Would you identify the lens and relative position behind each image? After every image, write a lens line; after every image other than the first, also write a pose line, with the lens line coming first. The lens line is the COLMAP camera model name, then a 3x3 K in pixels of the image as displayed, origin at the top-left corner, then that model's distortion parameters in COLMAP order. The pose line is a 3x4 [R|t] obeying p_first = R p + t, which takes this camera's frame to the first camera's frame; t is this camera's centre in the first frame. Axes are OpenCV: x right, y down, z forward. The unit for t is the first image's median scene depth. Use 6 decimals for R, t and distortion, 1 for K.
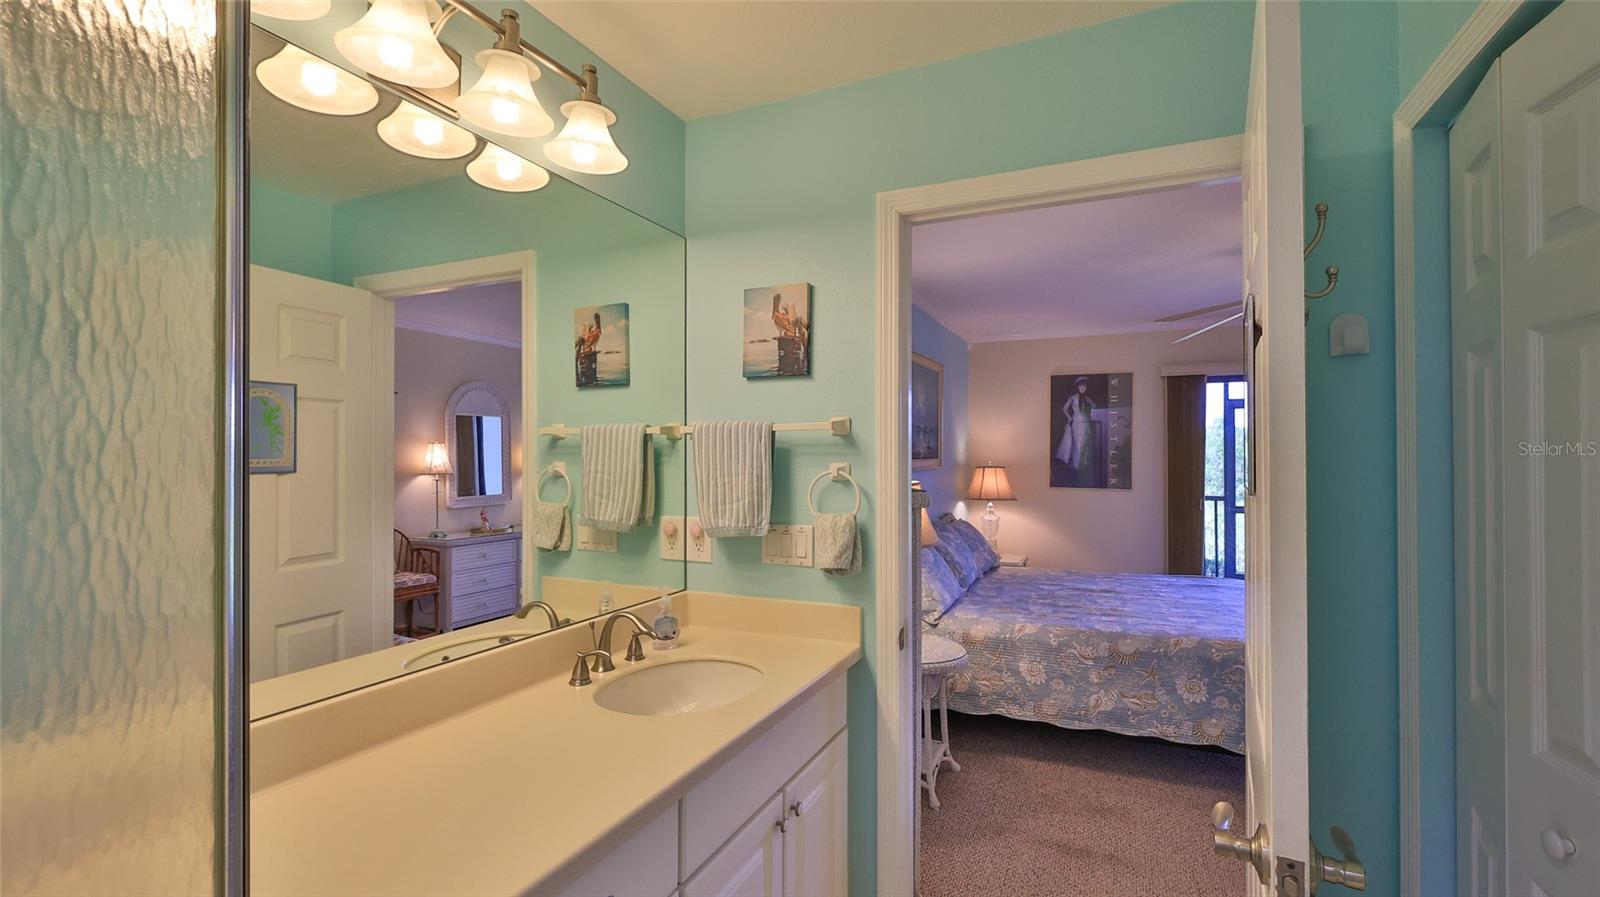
lens RADIAL K [[706.7, 0, 791.2], [0, 706.7, 440.4], [0, 0, 1]] dist [-0.000123, 0.000357]
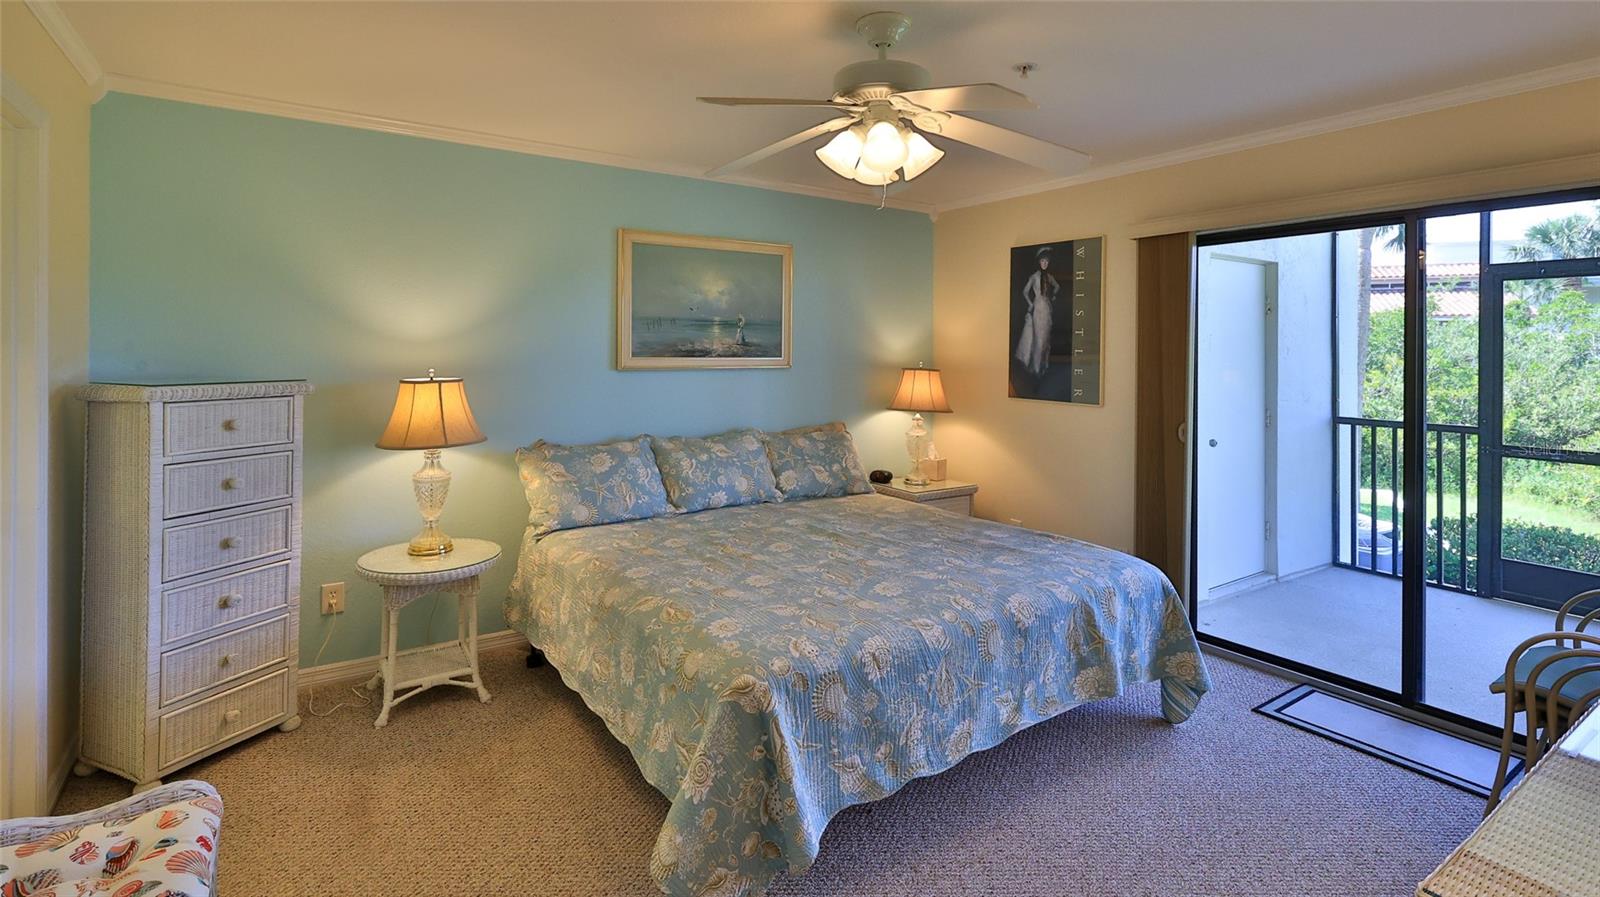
lens RADIAL K [[732.1, 0, 804.0], [0, 732.1, 347.8], [0, 0, 1]] dist [0.000048, 0.000062]
pose [[0.856764, 0.003101, -0.515700, 0.589528], [0.004006, 0.999912, 0.012667, 0.002740], [0.515693, -0.012918, 0.856676, 0.228244]]
